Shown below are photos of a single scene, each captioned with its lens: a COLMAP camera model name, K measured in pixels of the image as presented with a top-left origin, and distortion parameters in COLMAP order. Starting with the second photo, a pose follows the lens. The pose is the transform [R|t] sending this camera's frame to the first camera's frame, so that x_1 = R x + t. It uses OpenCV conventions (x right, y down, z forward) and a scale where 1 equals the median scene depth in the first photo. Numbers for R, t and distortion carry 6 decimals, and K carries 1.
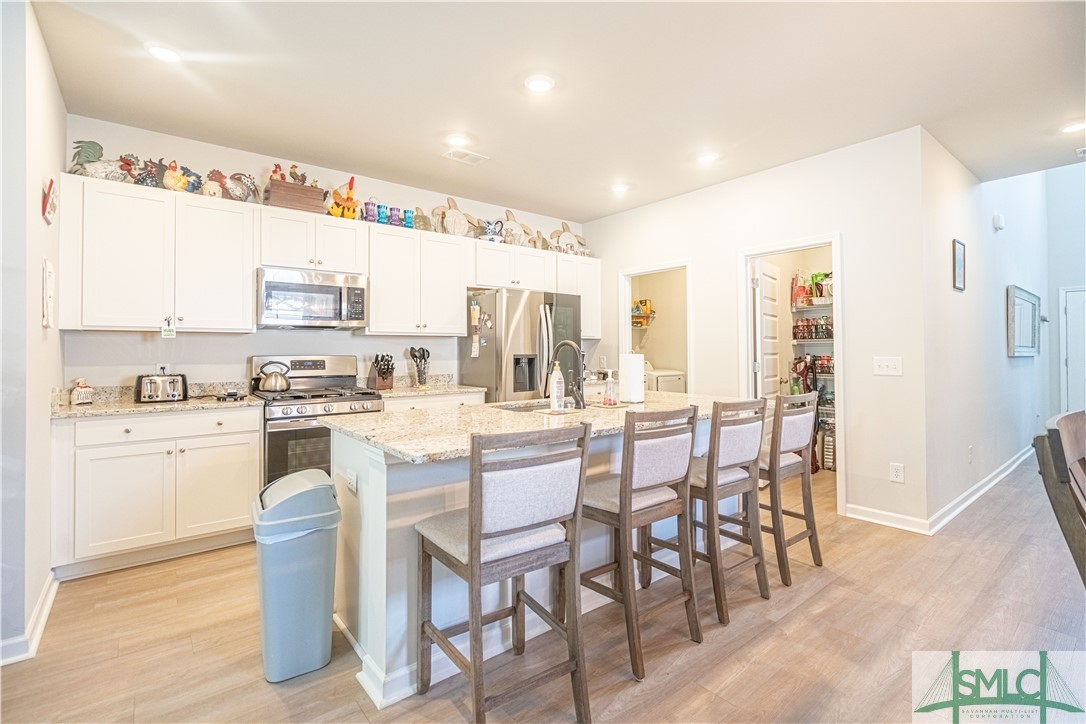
lens RADIAL K [[490.9, 0, 543.0], [0, 490.9, 362.0], [0, 0, 1]] dist [0.000038, 0.000263]
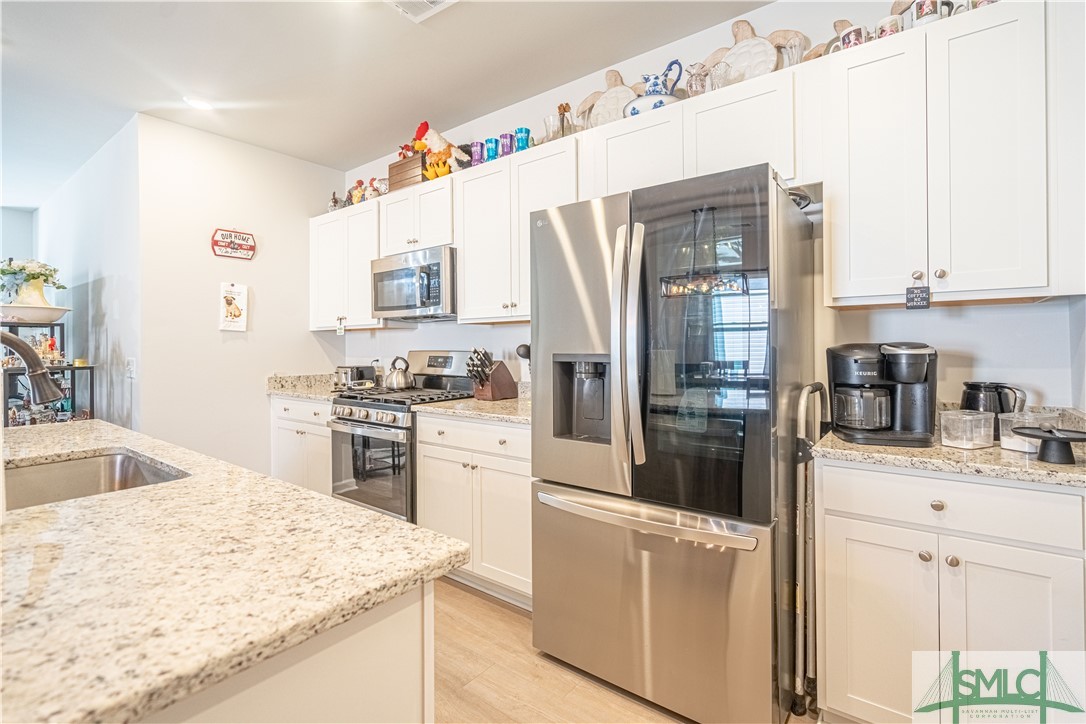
lens RADIAL K [[498.3, 0, 557.4], [0, 498.3, 342.2], [0, 0, 1]] dist [-0.002426, 0.000273]
pose [[0.251301, -0.010971, -0.967847, 0.407024], [-0.024452, 0.999545, -0.017679, -0.018053], [0.967600, 0.028108, 0.250918, 0.964211]]
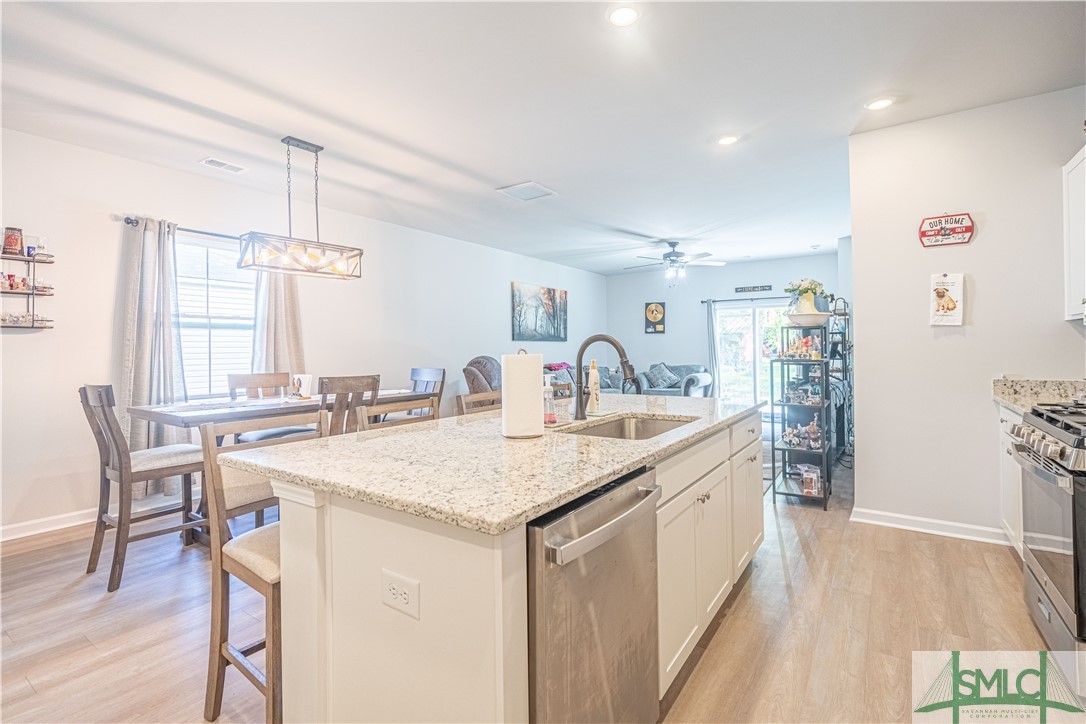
lens RADIAL K [[498.3, 0, 557.4], [0, 498.3, 342.2], [0, 0, 1]] dist [-0.002426, 0.000273]
pose [[-0.953431, 0.003693, -0.301587, 0.244575], [-0.001605, 0.999849, 0.017316, -0.025989], [0.301606, 0.016993, -0.953281, 1.210526]]
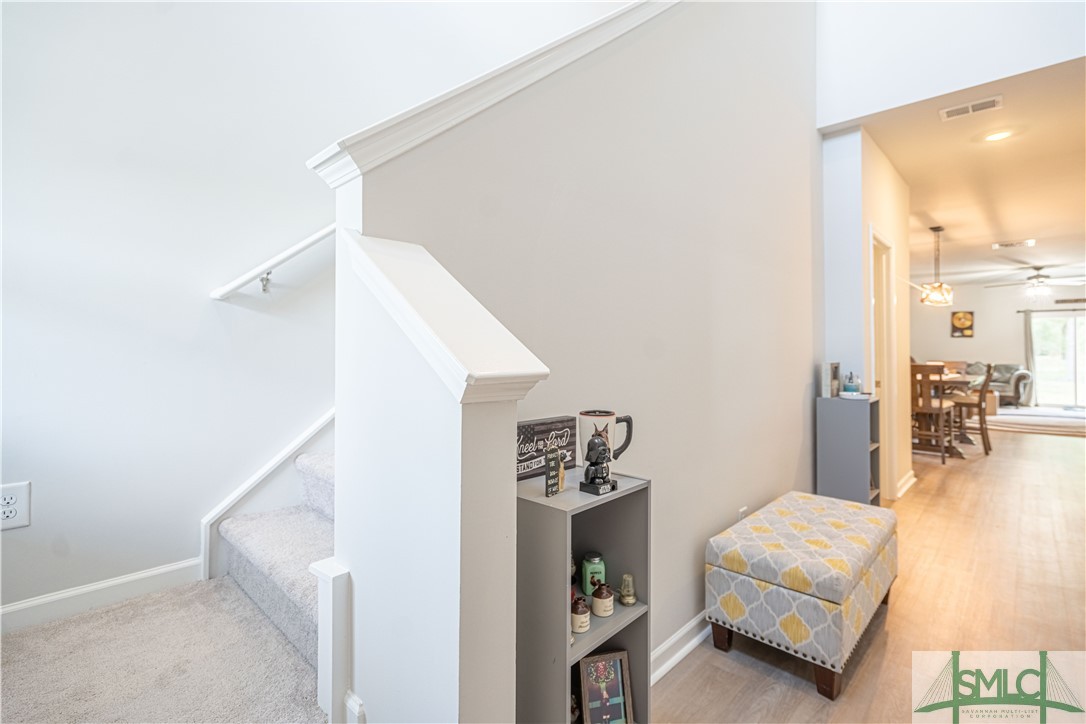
lens RADIAL K [[498.3, 0, 557.4], [0, 498.3, 342.2], [0, 0, 1]] dist [-0.002426, 0.000273]
pose [[-0.990759, -0.006889, -0.135459, 1.815212], [-0.009635, 0.999761, 0.019626, -0.033198], [0.135291, 0.020750, -0.990589, 1.595284]]
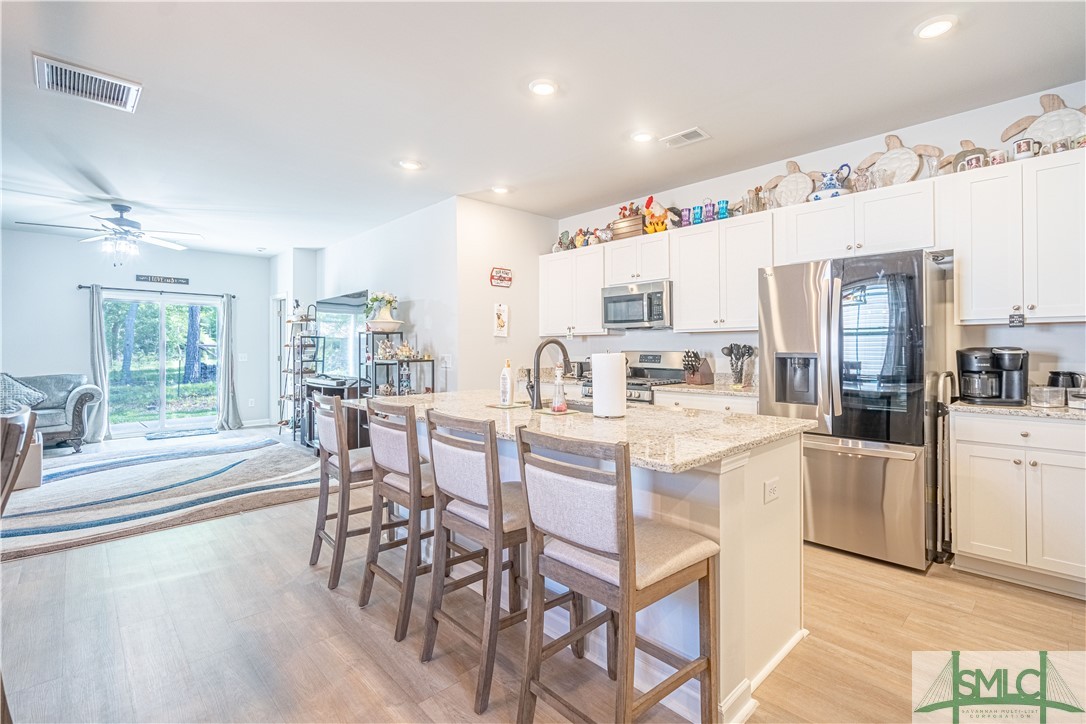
lens RADIAL K [[498.3, 0, 557.4], [0, 498.3, 342.2], [0, 0, 1]] dist [-0.002426, 0.000273]
pose [[0.095004, -0.013140, -0.995390, 0.719555], [-0.029918, 0.999424, -0.016049, -0.008455], [0.995027, 0.031304, 0.094556, 0.645702]]
